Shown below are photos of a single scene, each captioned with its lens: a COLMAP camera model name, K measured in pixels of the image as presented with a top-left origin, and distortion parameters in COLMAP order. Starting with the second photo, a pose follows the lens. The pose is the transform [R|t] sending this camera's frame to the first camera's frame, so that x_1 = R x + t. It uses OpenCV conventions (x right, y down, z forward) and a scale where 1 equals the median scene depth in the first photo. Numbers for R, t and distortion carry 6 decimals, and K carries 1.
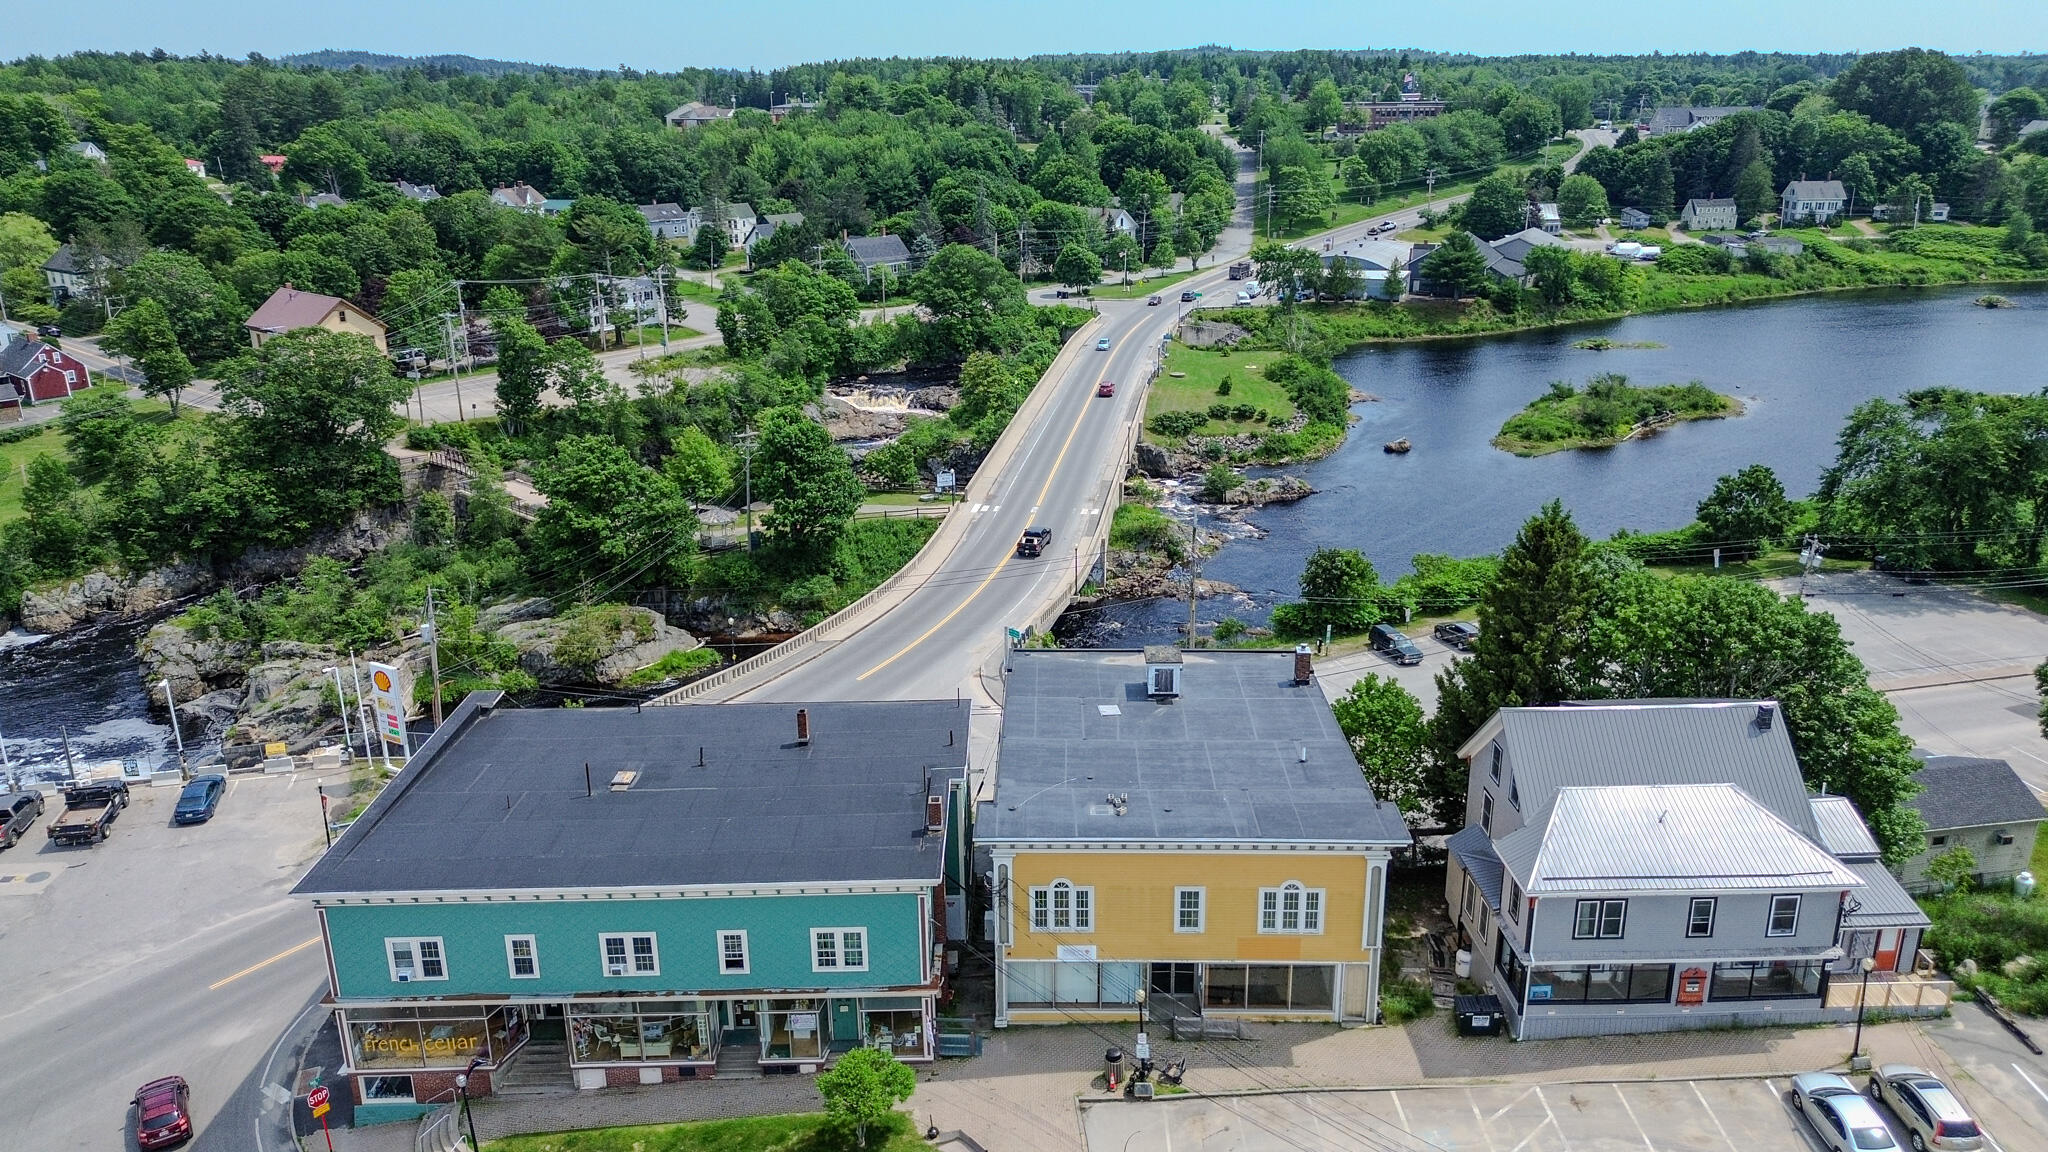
lens RADIAL K [[1437.8, 0, 1036.6], [0, 1437.8, 566.5], [0, 0, 1]] dist [0.056455, -0.052227]
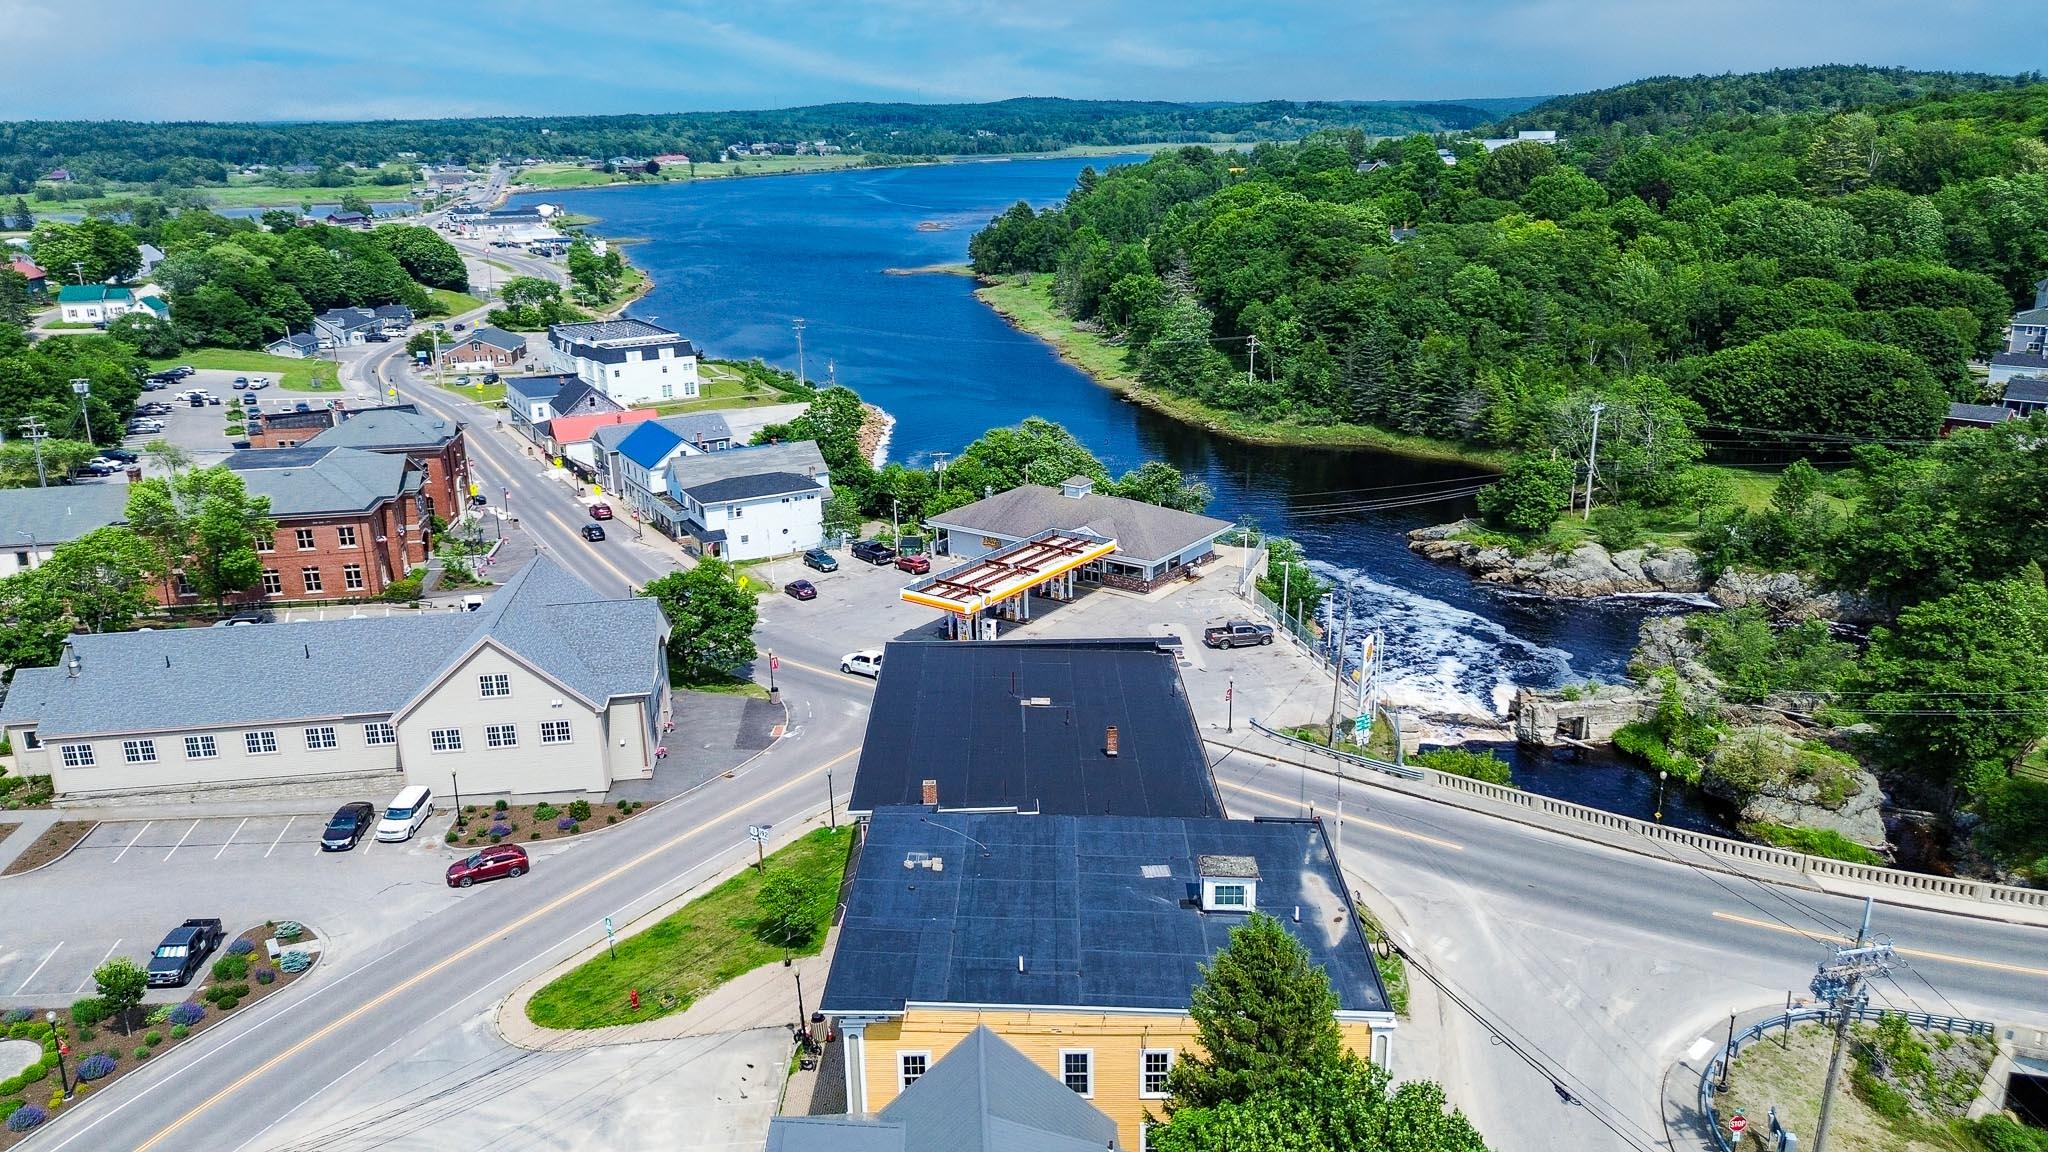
lens RADIAL K [[1437.8, 0, 1036.6], [0, 1437.8, 566.5], [0, 0, 1]] dist [0.056455, -0.052227]
pose [[0.013477, 0.304306, -0.952479, 0.317180], [-0.299335, 0.910108, 0.286534, -0.117222], [0.954053, 0.281249, 0.103355, 0.274970]]
